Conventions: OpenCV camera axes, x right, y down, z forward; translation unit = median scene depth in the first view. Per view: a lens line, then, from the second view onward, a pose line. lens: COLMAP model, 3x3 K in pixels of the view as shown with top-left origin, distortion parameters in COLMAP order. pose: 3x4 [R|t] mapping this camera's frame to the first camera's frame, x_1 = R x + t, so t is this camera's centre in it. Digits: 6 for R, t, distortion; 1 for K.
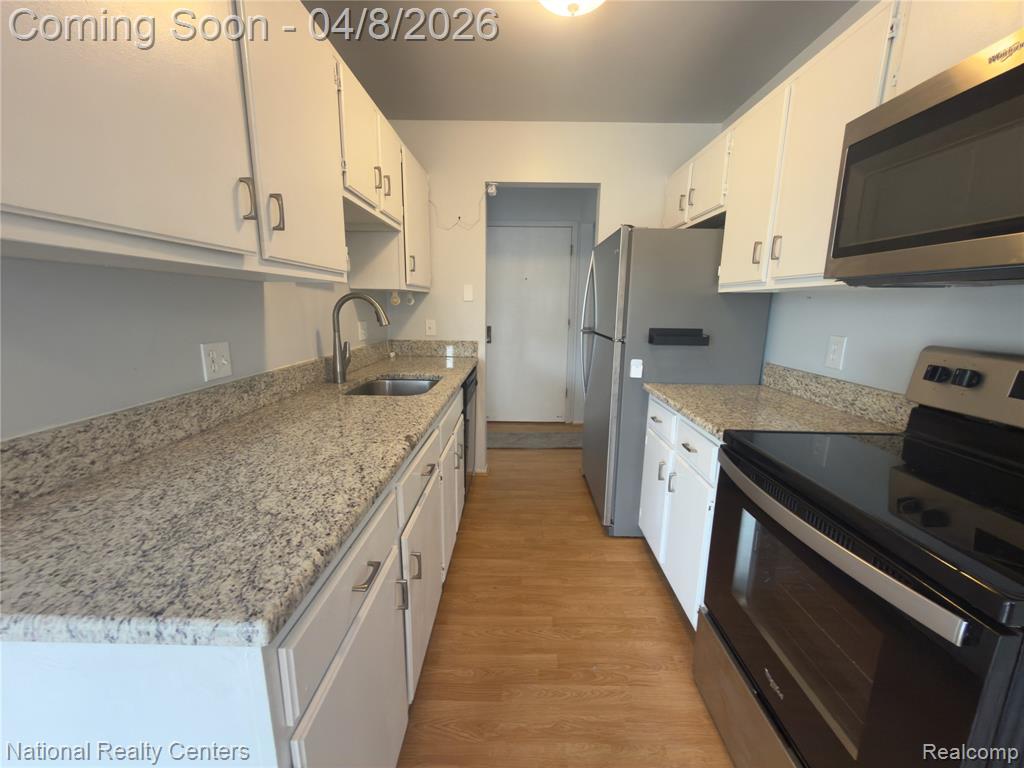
lens RADIAL K [[406.8, 0, 513.5], [0, 406.8, 383.1], [0, 0, 1]] dist [0.004109, 0.000055]
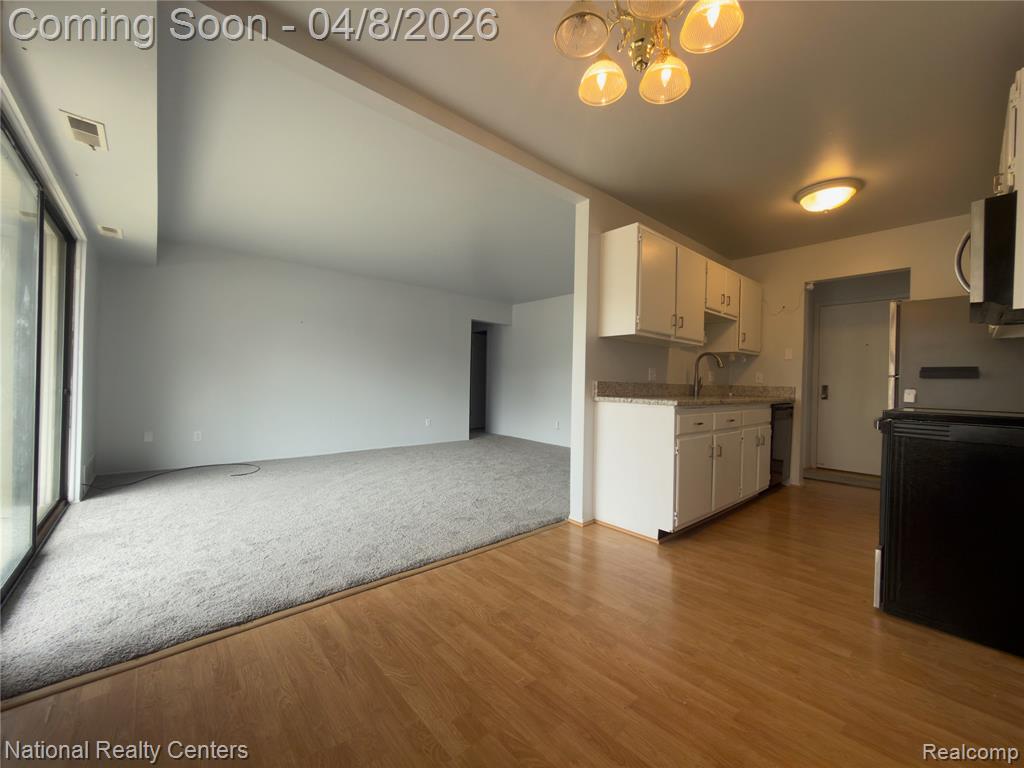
lens RADIAL K [[406.8, 0, 513.9], [0, 406.8, 383.5], [0, 0, 1]] dist [0.004109, 0.000055]
pose [[0.672607, 0.003472, -0.739992, 0.427033], [-0.154276, 0.978673, -0.135636, 0.324706], [0.723739, 0.205393, 0.658798, -0.925774]]
